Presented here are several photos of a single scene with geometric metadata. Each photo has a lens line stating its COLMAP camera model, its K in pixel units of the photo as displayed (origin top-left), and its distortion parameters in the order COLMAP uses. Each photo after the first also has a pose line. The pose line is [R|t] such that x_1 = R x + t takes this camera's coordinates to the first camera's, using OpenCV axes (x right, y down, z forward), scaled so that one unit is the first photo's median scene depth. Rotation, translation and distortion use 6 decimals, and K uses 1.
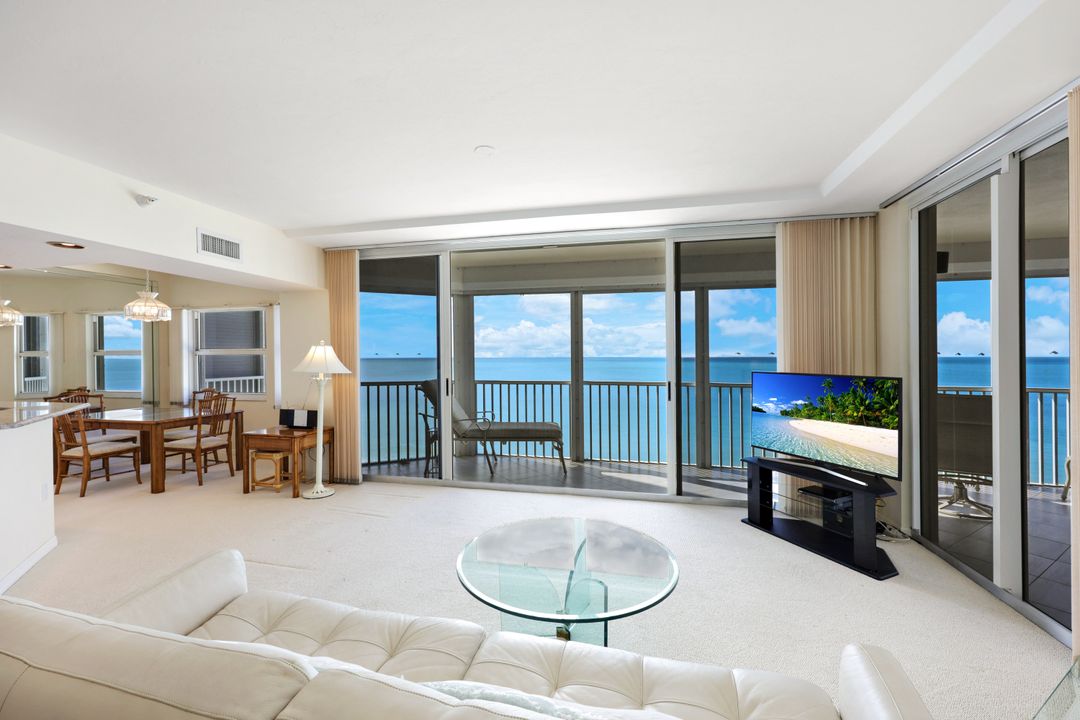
lens RADIAL K [[438.5, 0, 540.0], [0, 438.5, 360.0], [0, 0, 1]] dist [-0.000076, 0.000024]
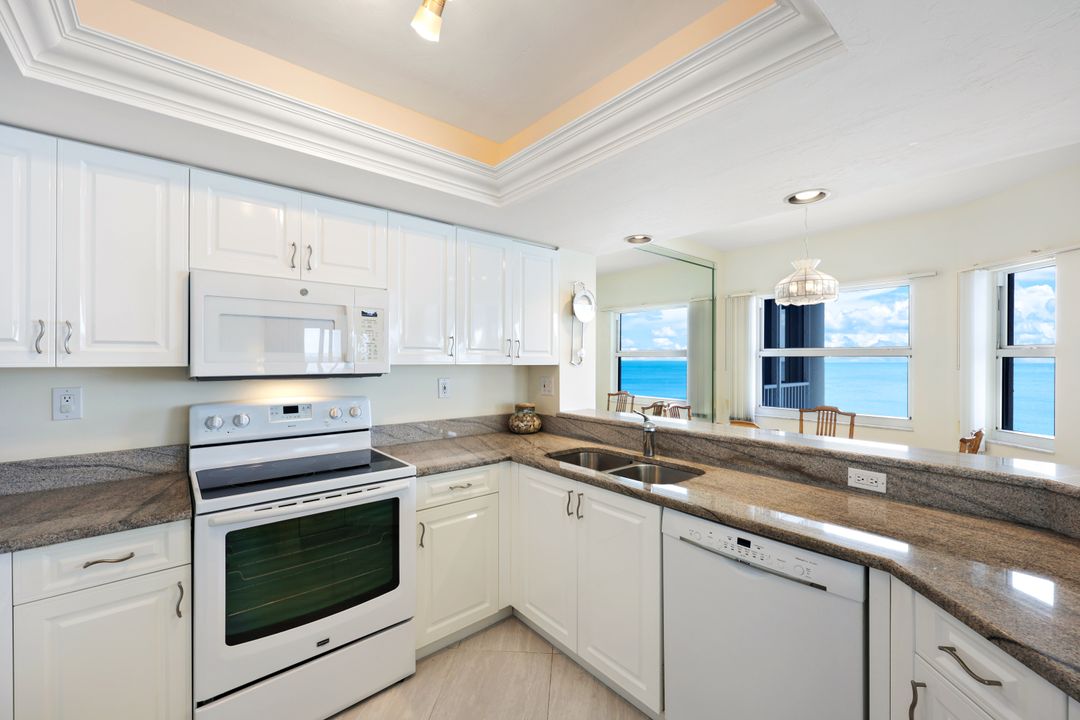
lens RADIAL K [[434.9, 0, 542.8], [0, 434.9, 356.1], [0, 0, 1]] dist [-0.001755, -0.000145]
pose [[0.809472, 0.004236, -0.587143, -1.053810], [-0.010468, 0.999919, -0.007218, -0.000820], [0.587065, 0.011989, 0.809451, 0.270165]]
